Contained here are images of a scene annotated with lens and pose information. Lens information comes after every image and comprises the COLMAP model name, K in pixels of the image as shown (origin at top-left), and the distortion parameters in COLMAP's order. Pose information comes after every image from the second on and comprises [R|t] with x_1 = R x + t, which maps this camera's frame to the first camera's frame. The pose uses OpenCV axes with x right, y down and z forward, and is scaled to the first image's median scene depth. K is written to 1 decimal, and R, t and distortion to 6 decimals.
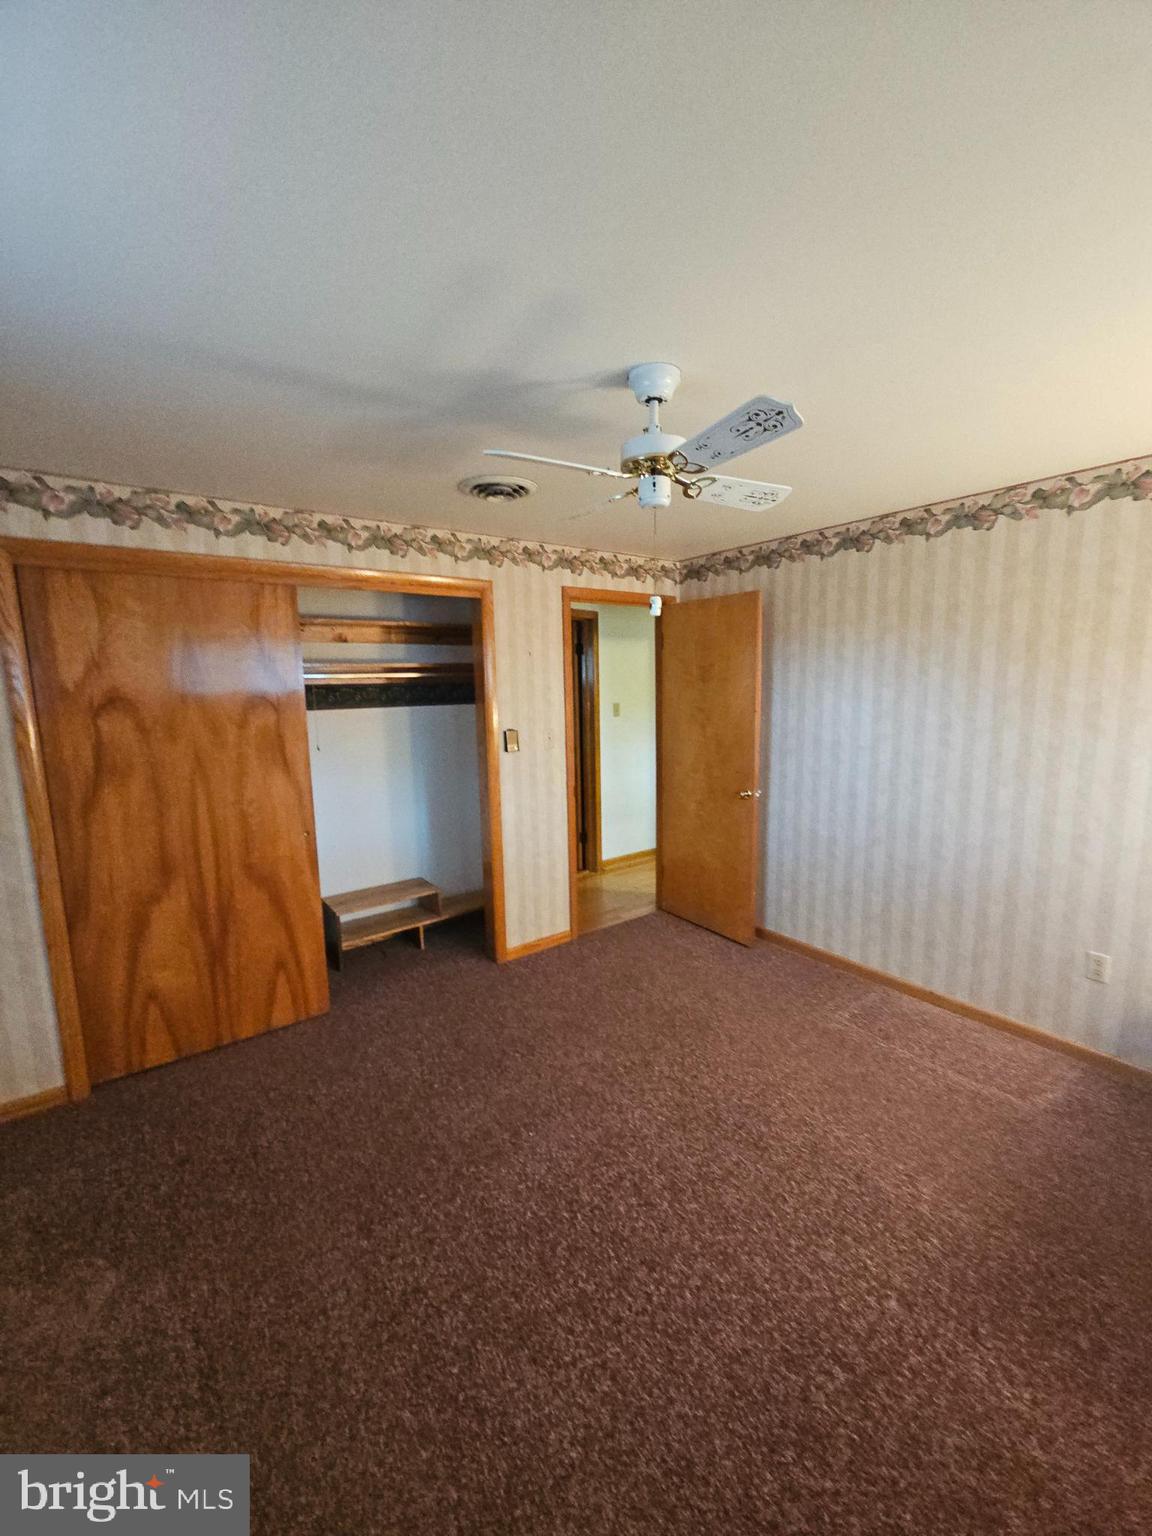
lens RADIAL K [[621.5, 0, 583.4], [0, 621.5, 770.6], [0, 0, 1]] dist [-0.003299, 0.000696]
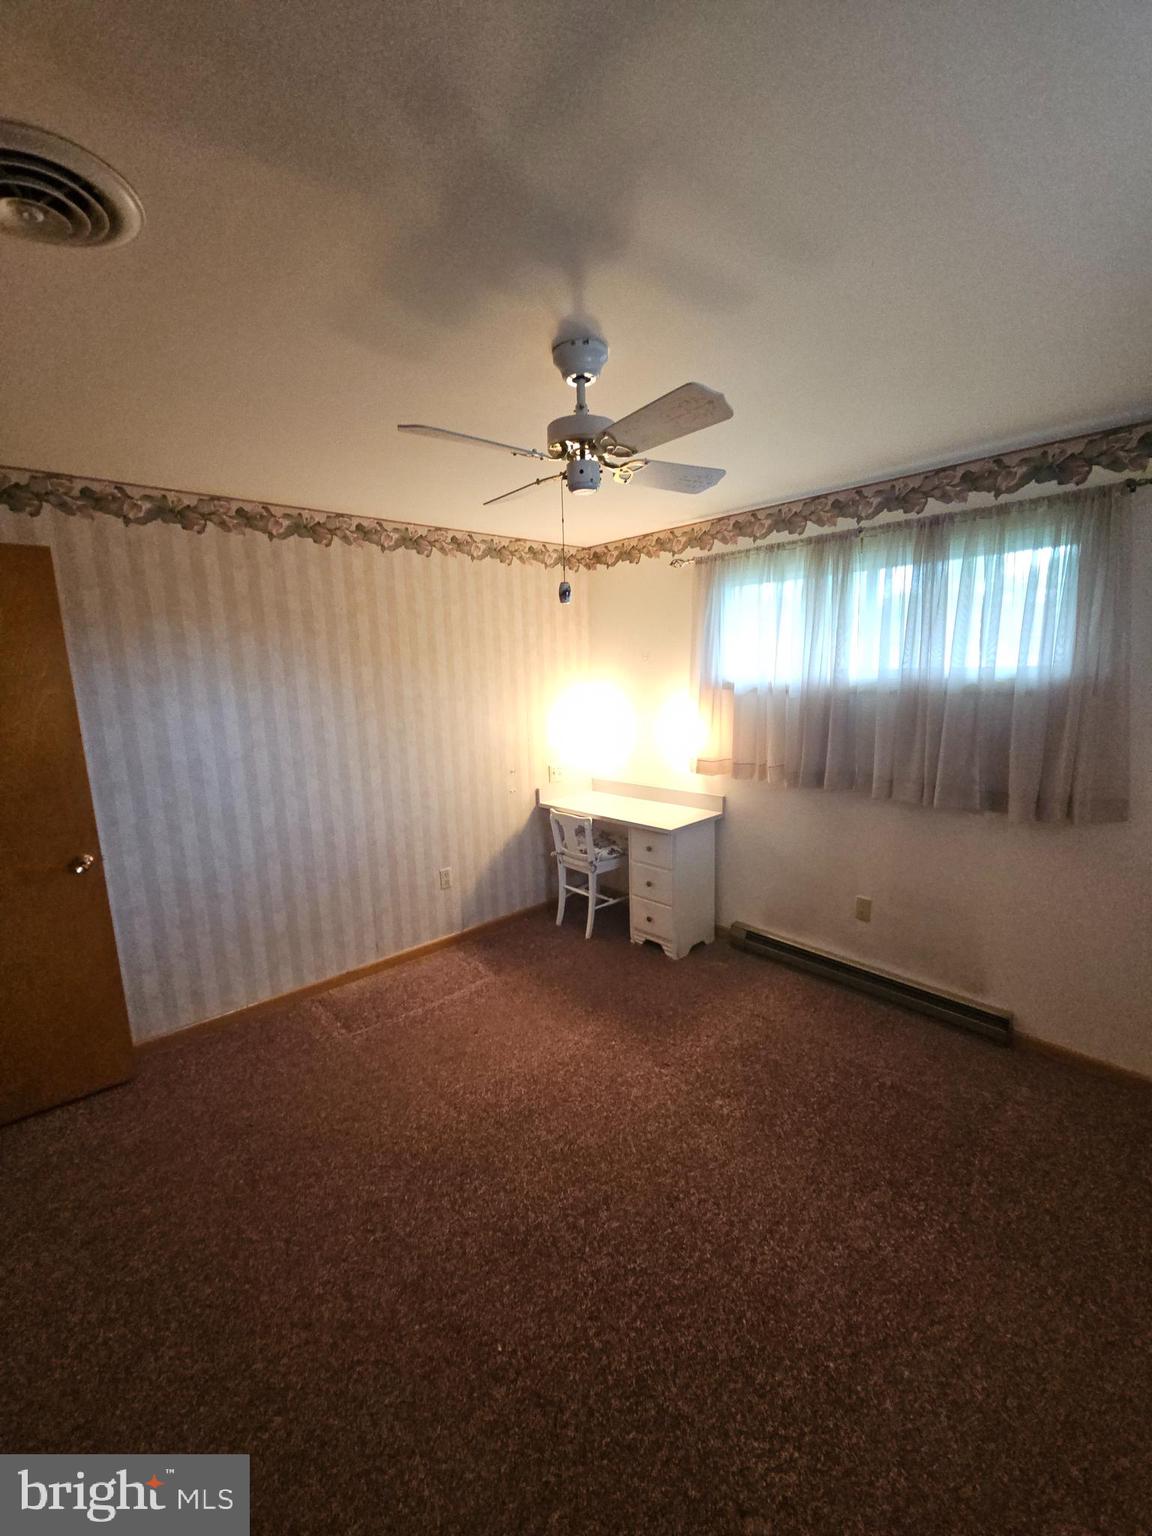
lens RADIAL K [[621.5, 0, 583.2], [0, 621.5, 766.8], [0, 0, 1]] dist [-0.003299, 0.000696]
pose [[-0.084203, -0.136563, 0.987046, -0.532643], [0.176120, 0.972929, 0.149634, -0.085061], [-0.980761, 0.186439, -0.057872, 0.669853]]
